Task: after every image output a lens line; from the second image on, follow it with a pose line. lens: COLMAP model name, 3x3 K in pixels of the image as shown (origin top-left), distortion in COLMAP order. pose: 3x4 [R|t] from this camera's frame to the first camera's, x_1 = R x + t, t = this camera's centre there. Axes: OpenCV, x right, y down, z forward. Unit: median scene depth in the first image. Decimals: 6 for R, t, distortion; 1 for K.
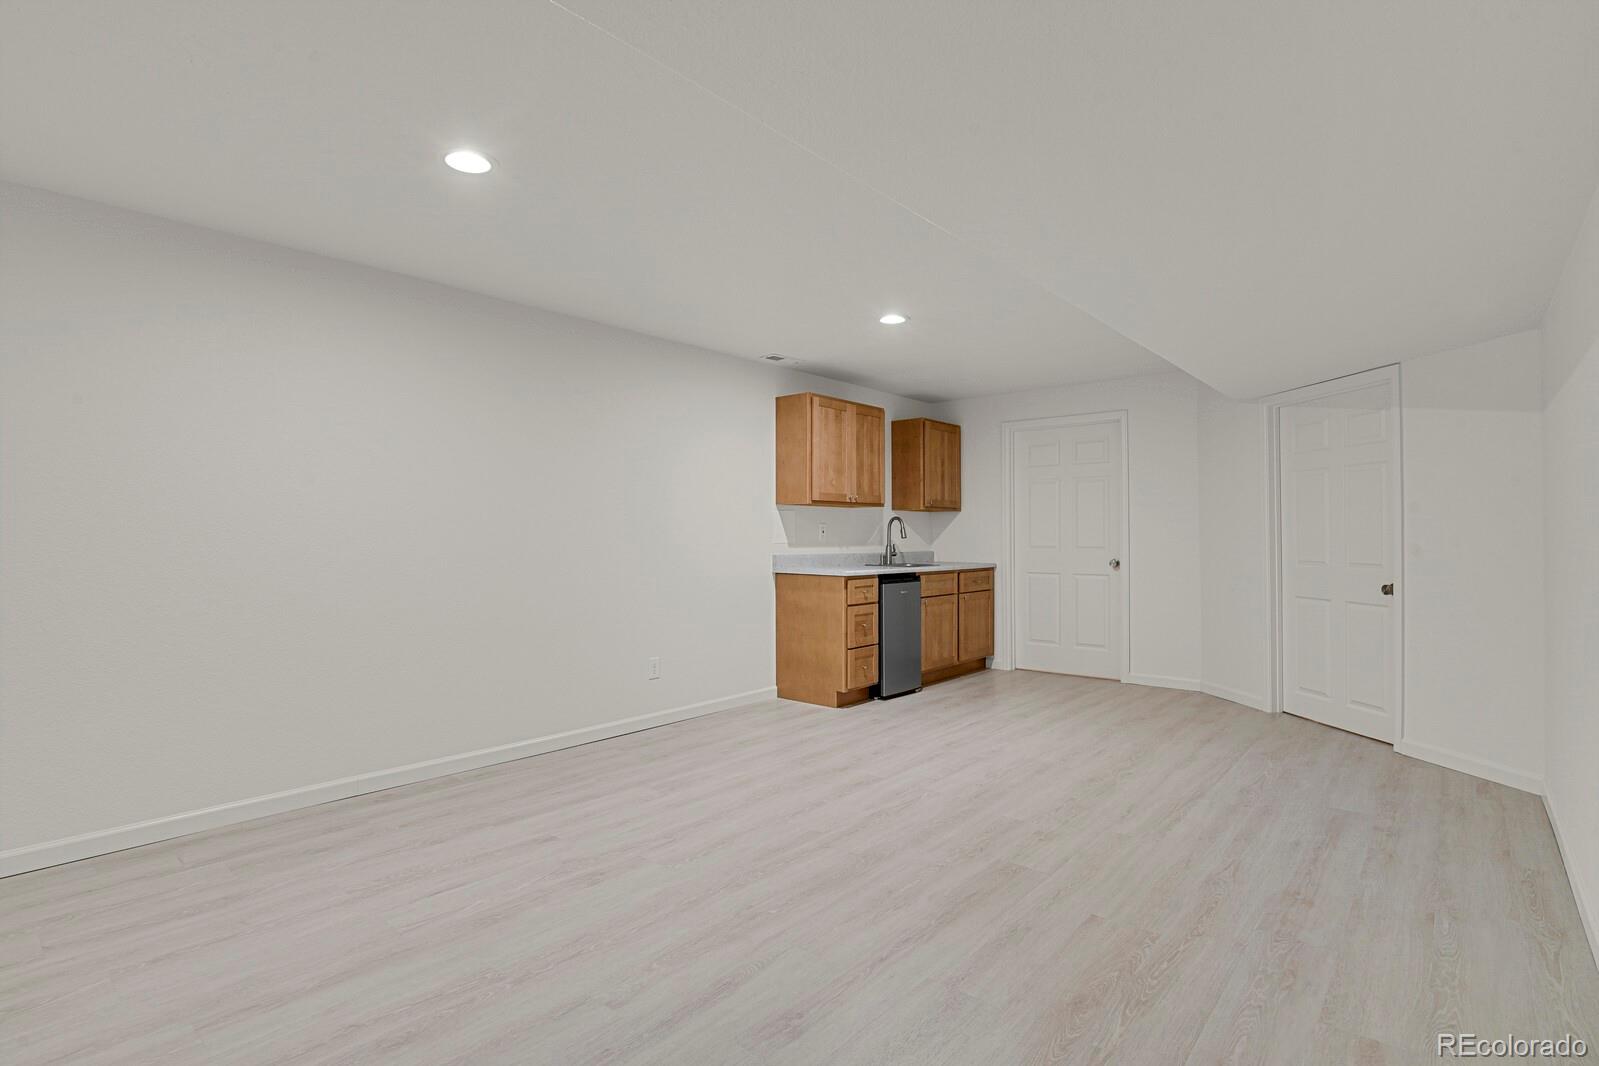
lens RADIAL K [[788.0, 0, 799.5], [0, 788.0, 533.0], [0, 0, 1]] dist [-0.029390, -0.001524]
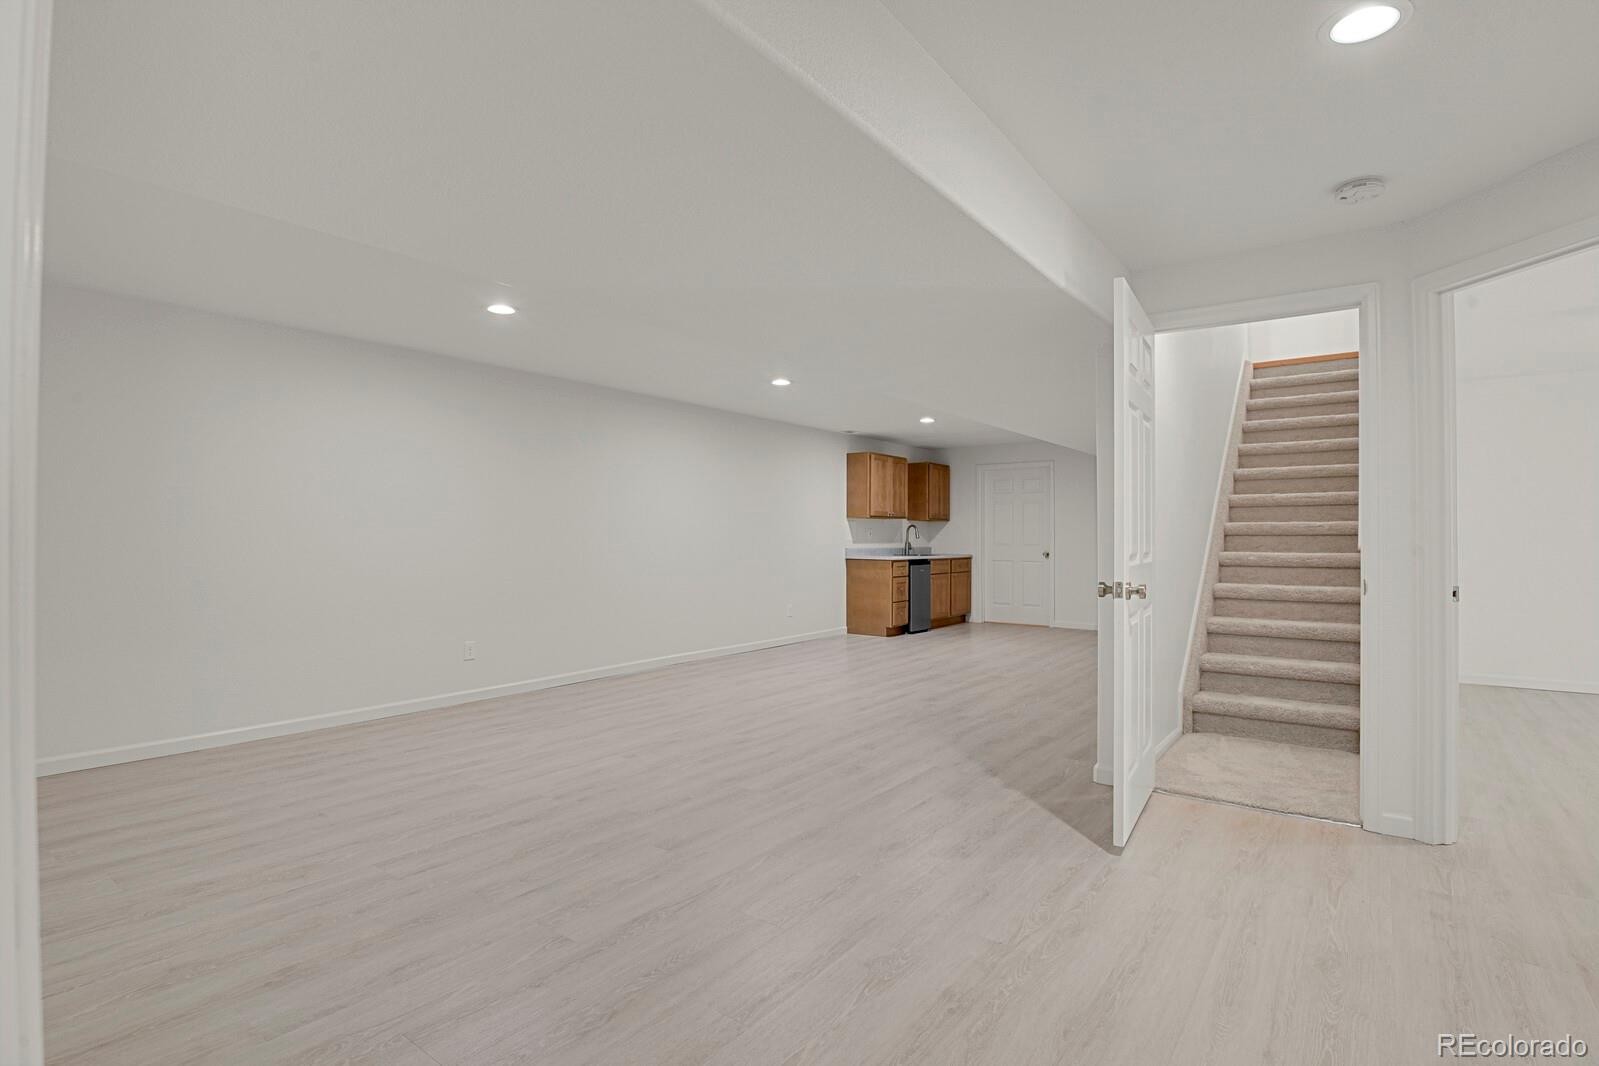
lens RADIAL K [[788.0, 0, 799.5], [0, 788.0, 533.0], [0, 0, 1]] dist [-0.029390, -0.001524]
pose [[0.997897, 0.006052, 0.064540, -0.231257], [-0.006069, 0.999982, 0.000066, -0.003167], [-0.064538, -0.000457, 0.997915, -0.641579]]
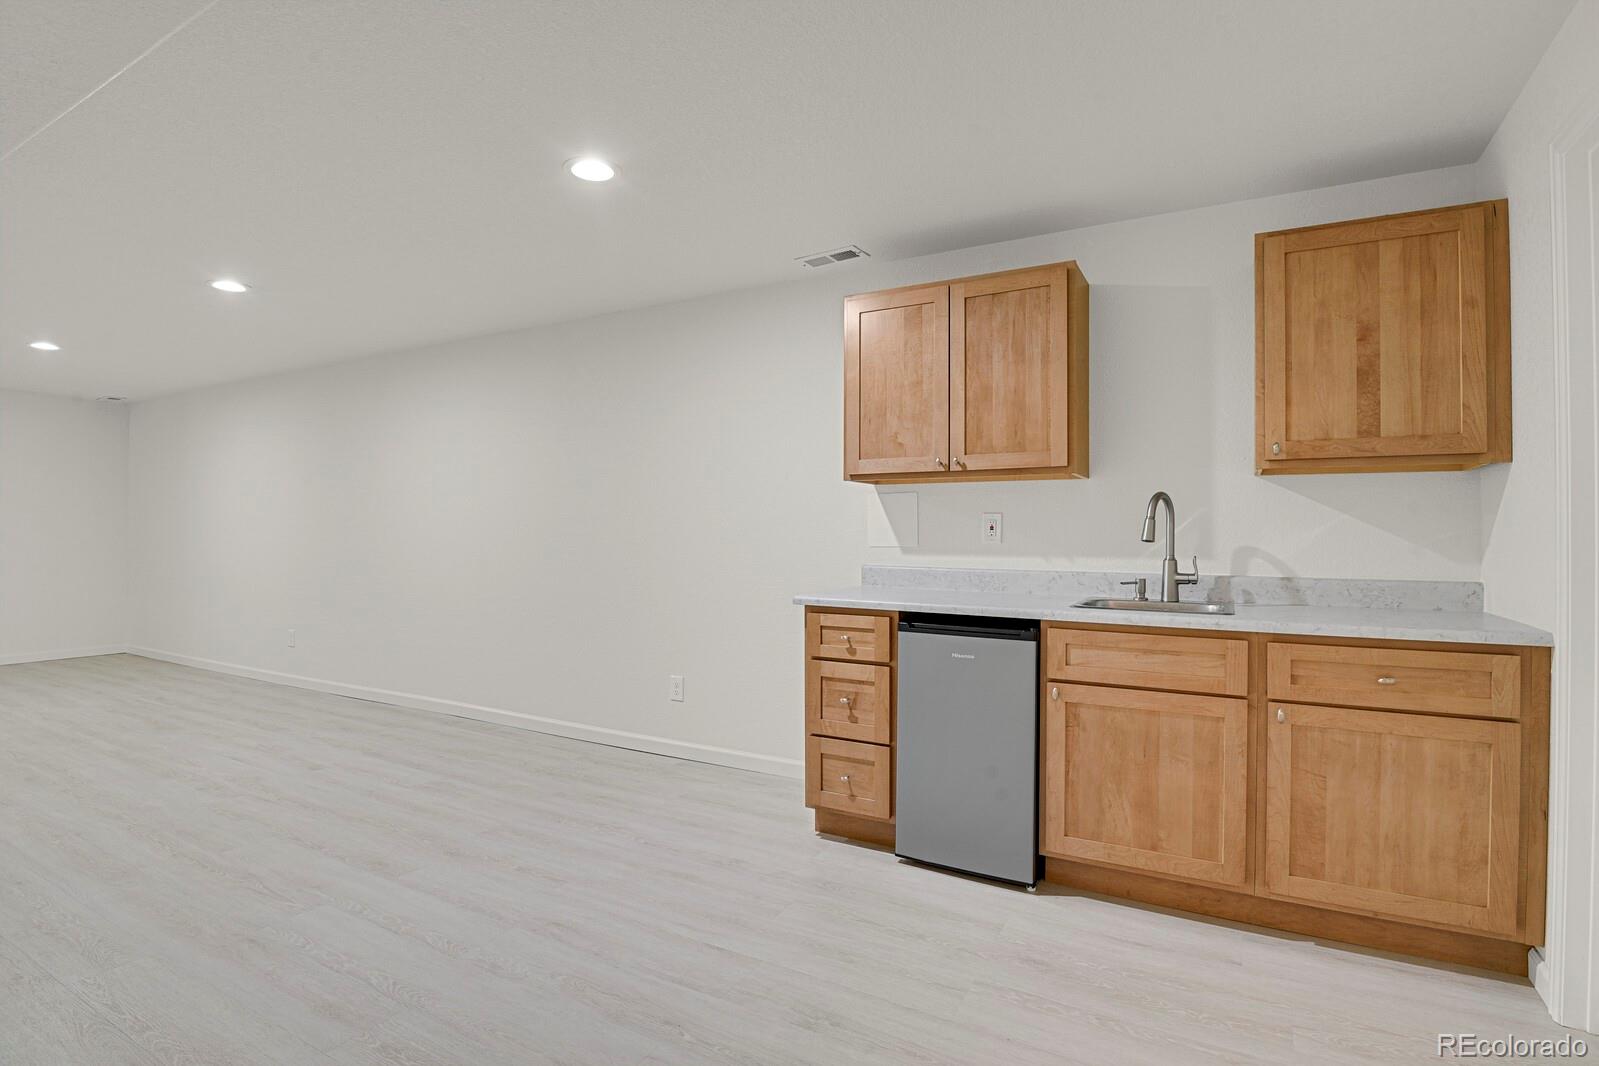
lens RADIAL K [[788.0, 0, 799.5], [0, 788.0, 533.0], [0, 0, 1]] dist [-0.029390, -0.001524]
pose [[0.185721, 0.001613, -0.982601, 0.561352], [-0.001512, 0.999998, 0.001355, 0.001541], [0.982601, 0.001234, 0.185723, 0.804720]]
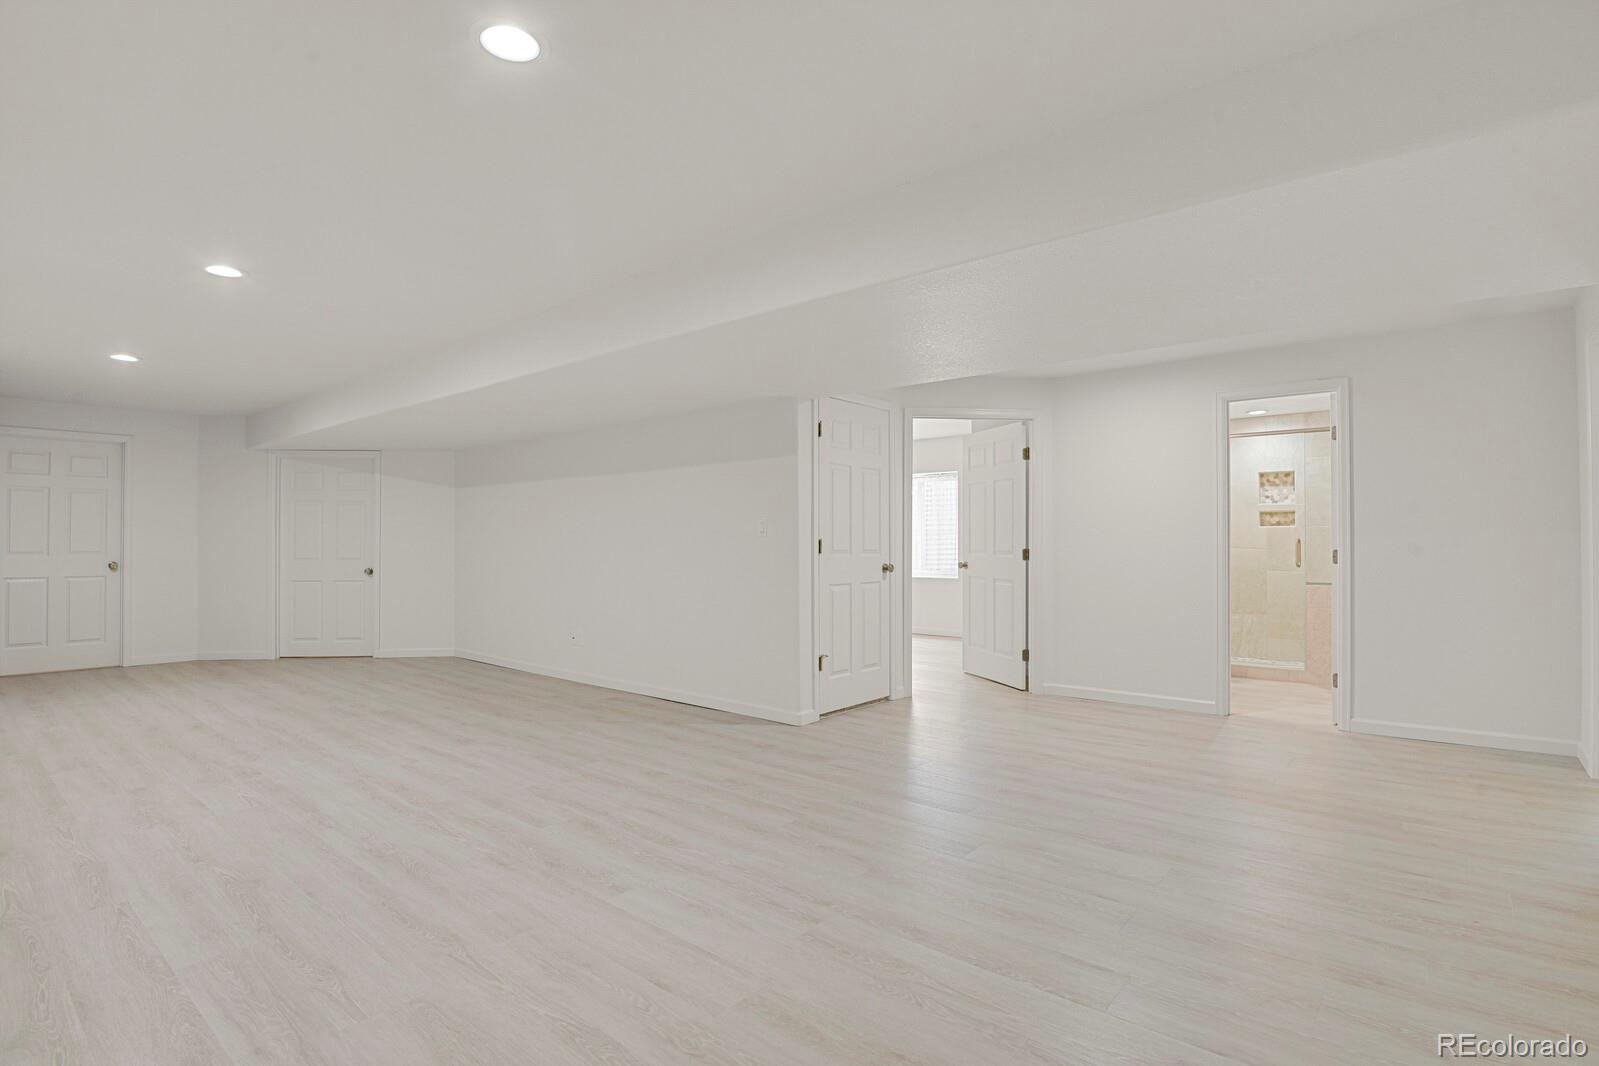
lens RADIAL K [[788.0, 0, 799.5], [0, 788.0, 533.0], [0, 0, 1]] dist [-0.029390, -0.001524]
pose [[-0.006163, 0.011760, 0.999912, -0.796374], [-0.001801, 0.999929, -0.011772, 0.001381], [-0.999979, -0.001873, -0.006141, -0.013644]]
